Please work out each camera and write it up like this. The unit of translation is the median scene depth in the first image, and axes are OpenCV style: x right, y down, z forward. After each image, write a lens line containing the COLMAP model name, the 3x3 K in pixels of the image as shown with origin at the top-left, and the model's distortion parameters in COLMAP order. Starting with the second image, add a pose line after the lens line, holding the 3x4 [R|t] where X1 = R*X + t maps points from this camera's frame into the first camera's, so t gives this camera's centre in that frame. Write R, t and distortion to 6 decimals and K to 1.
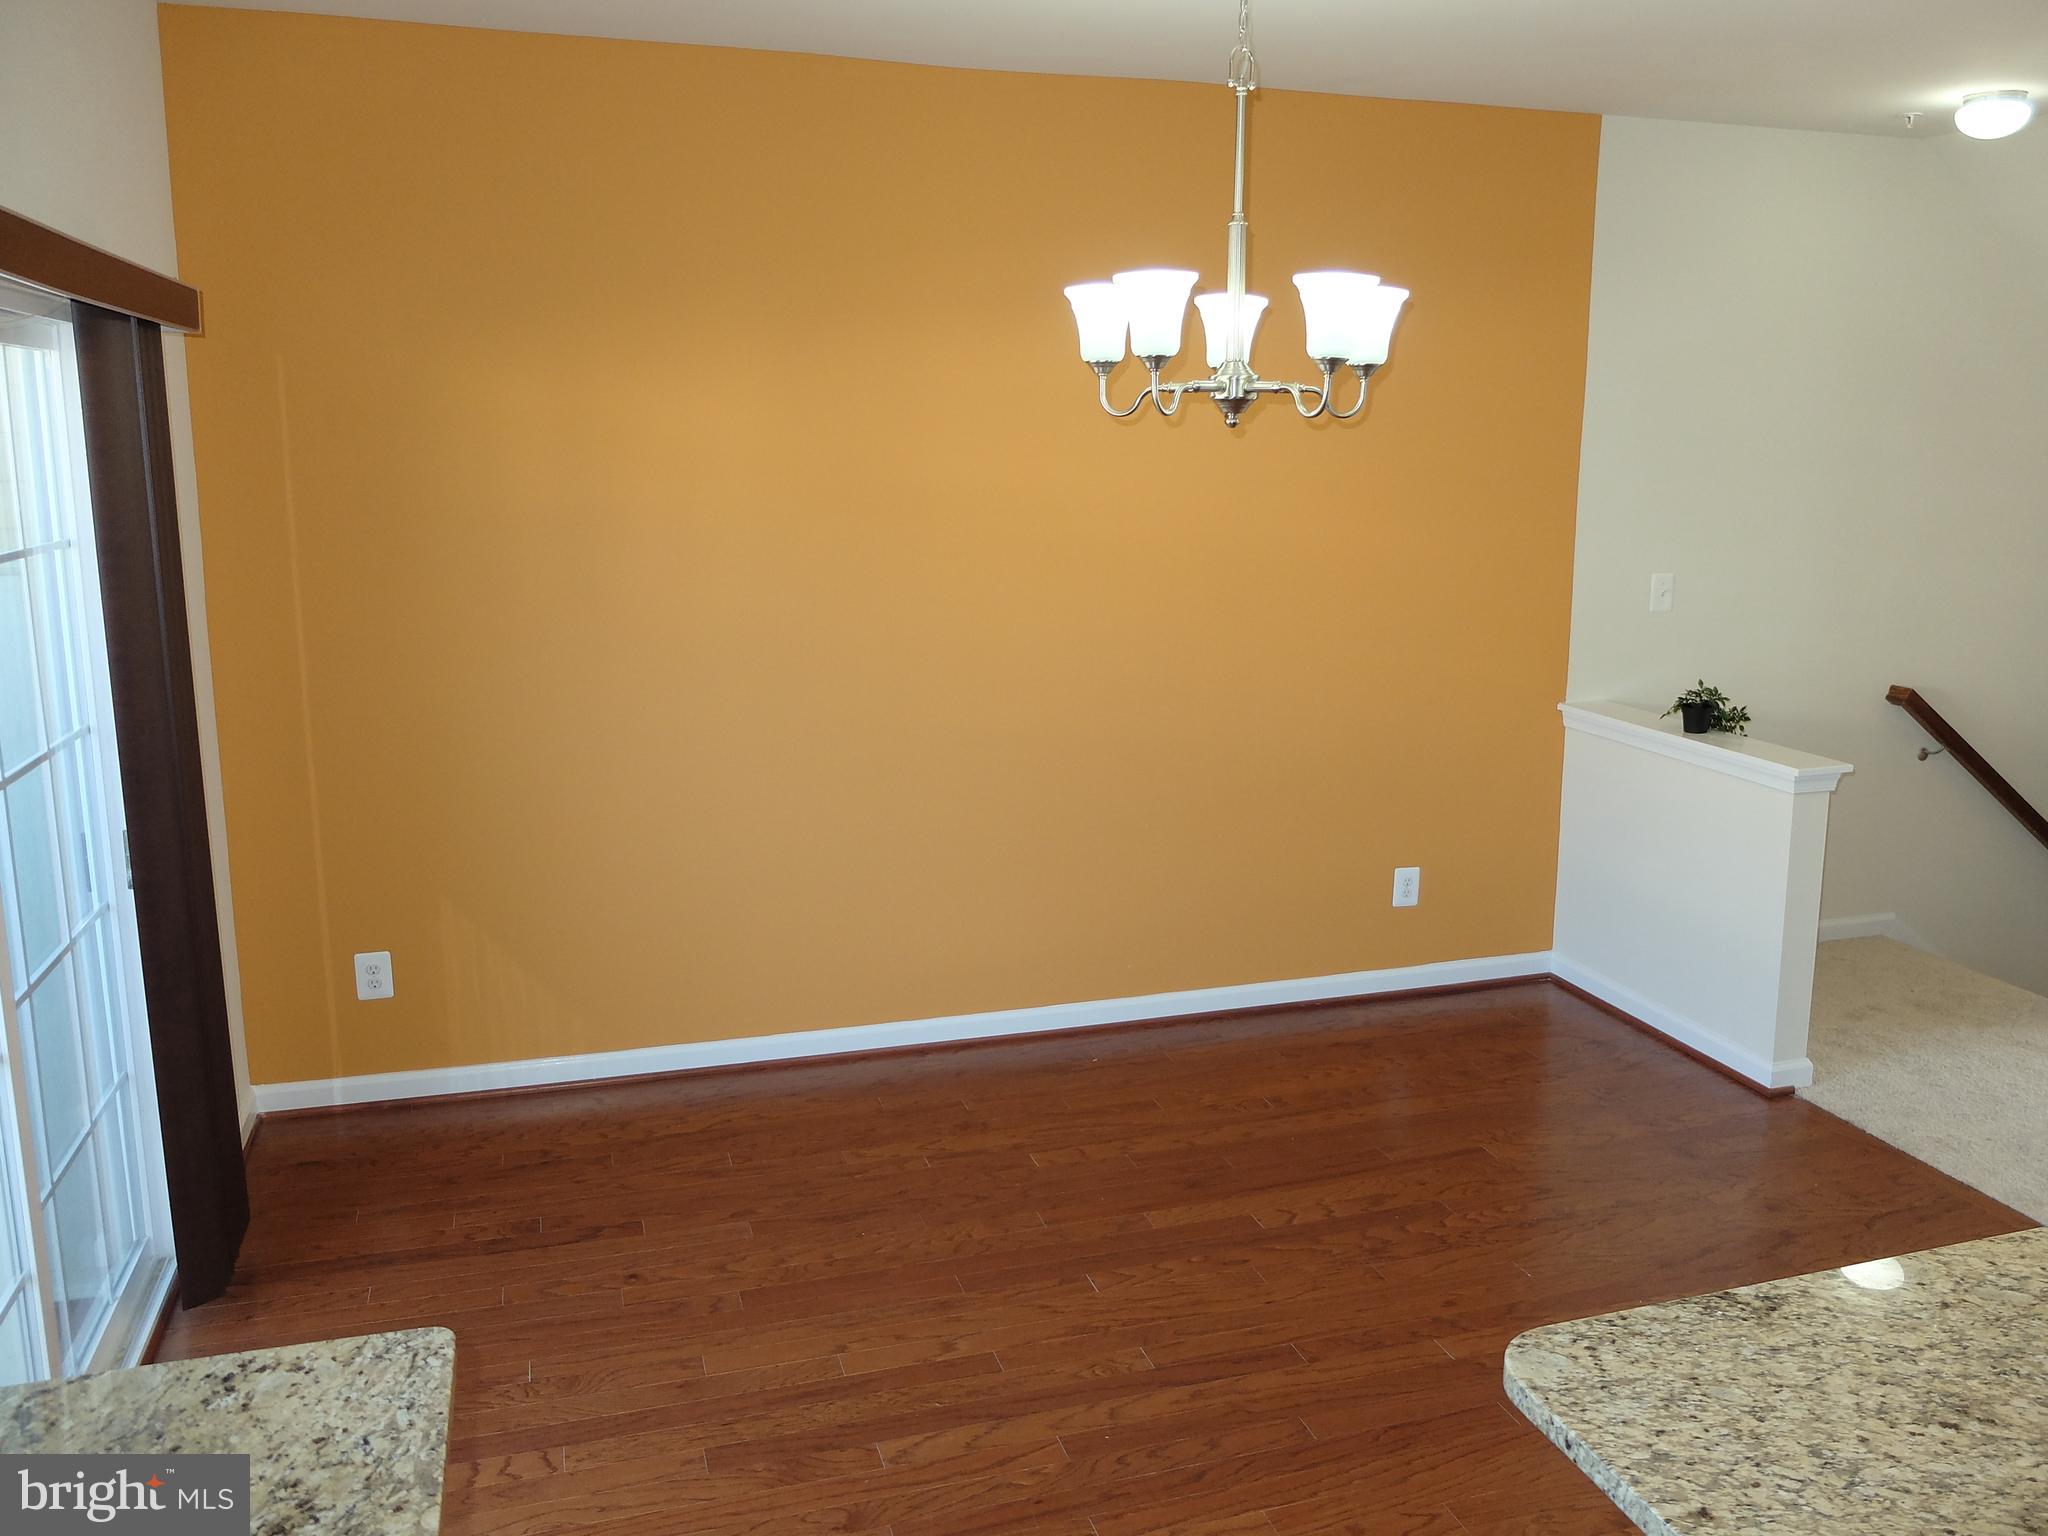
lens RADIAL K [[1622.1, 0, 1033.9], [0, 1622.1, 743.0], [0, 0, 1]] dist [-0.032069, 0.010498]
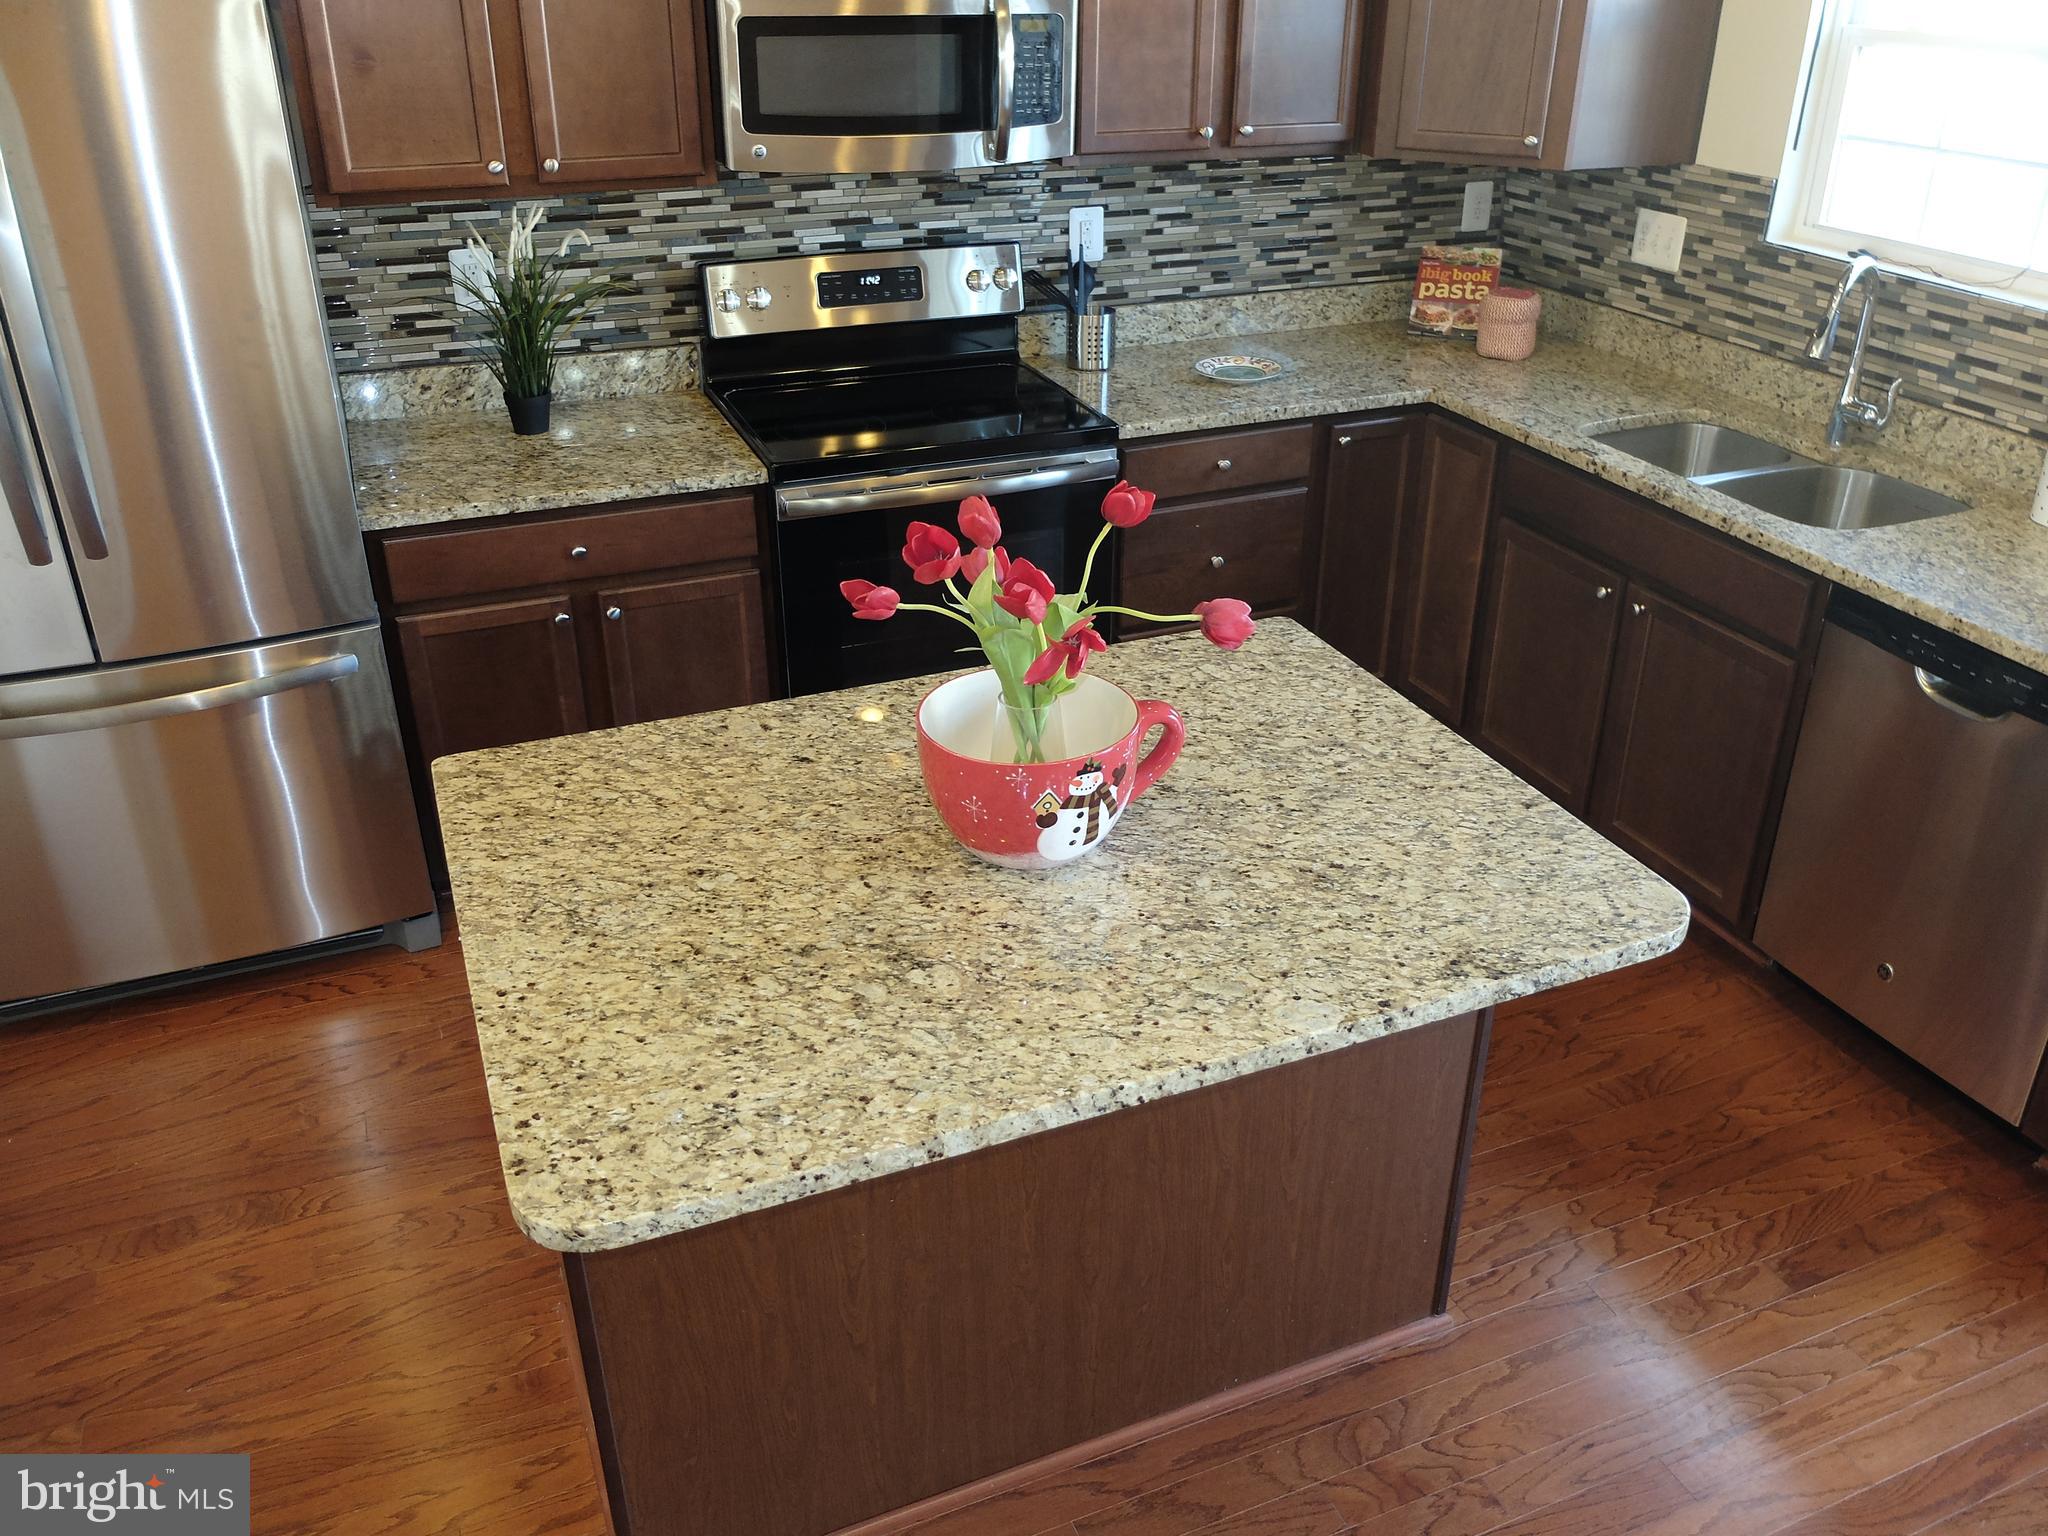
lens RADIAL K [[1622.1, 0, 1033.9], [0, 1622.1, 743.0], [0, 0, 1]] dist [-0.032069, 0.010498]
pose [[-0.995306, 0.032813, -0.091042, 0.932033], [-0.030824, 0.784280, 0.619640, -0.443629], [0.091735, 0.619538, -0.779588, 1.933769]]
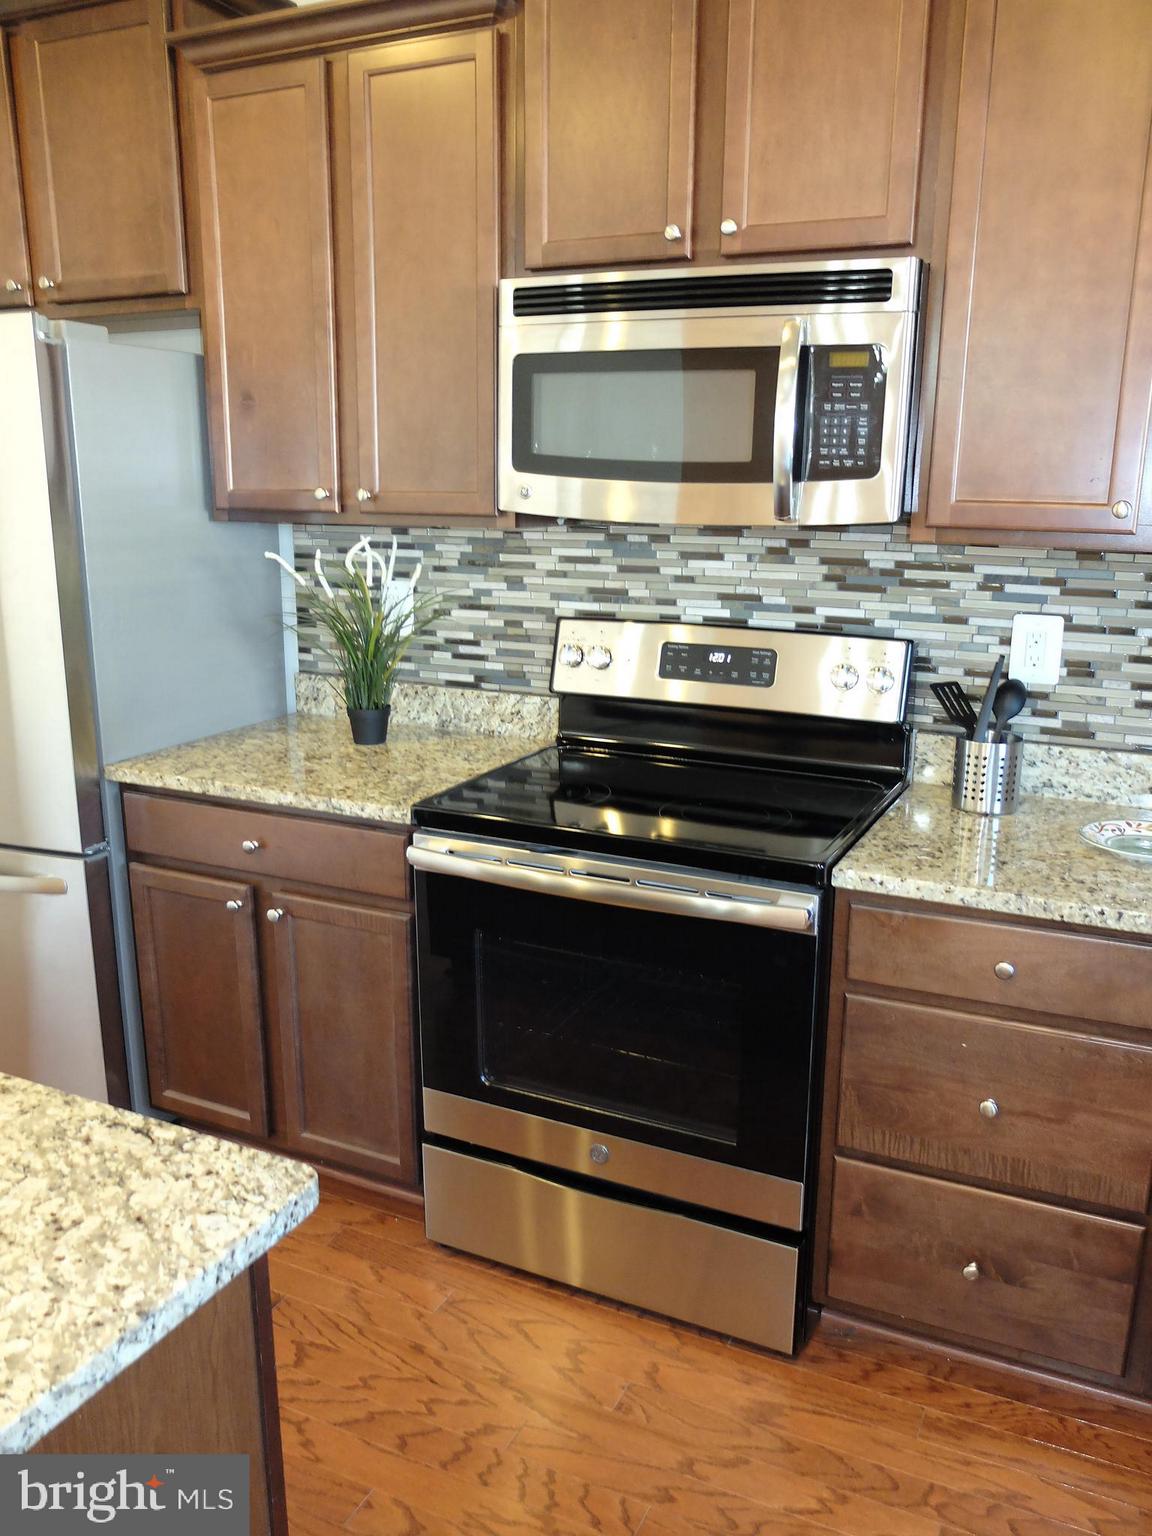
lens RADIAL K [[1206.9, 0, 569.0], [0, 1206.9, 781.8], [0, 0, 1]] dist [-0.047001, 0.015431]
pose [[-0.729468, -0.179462, 0.660053, -0.045756], [0.118656, 0.917138, 0.380497, 0.058550], [-0.673644, 0.355880, -0.647729, 0.781028]]
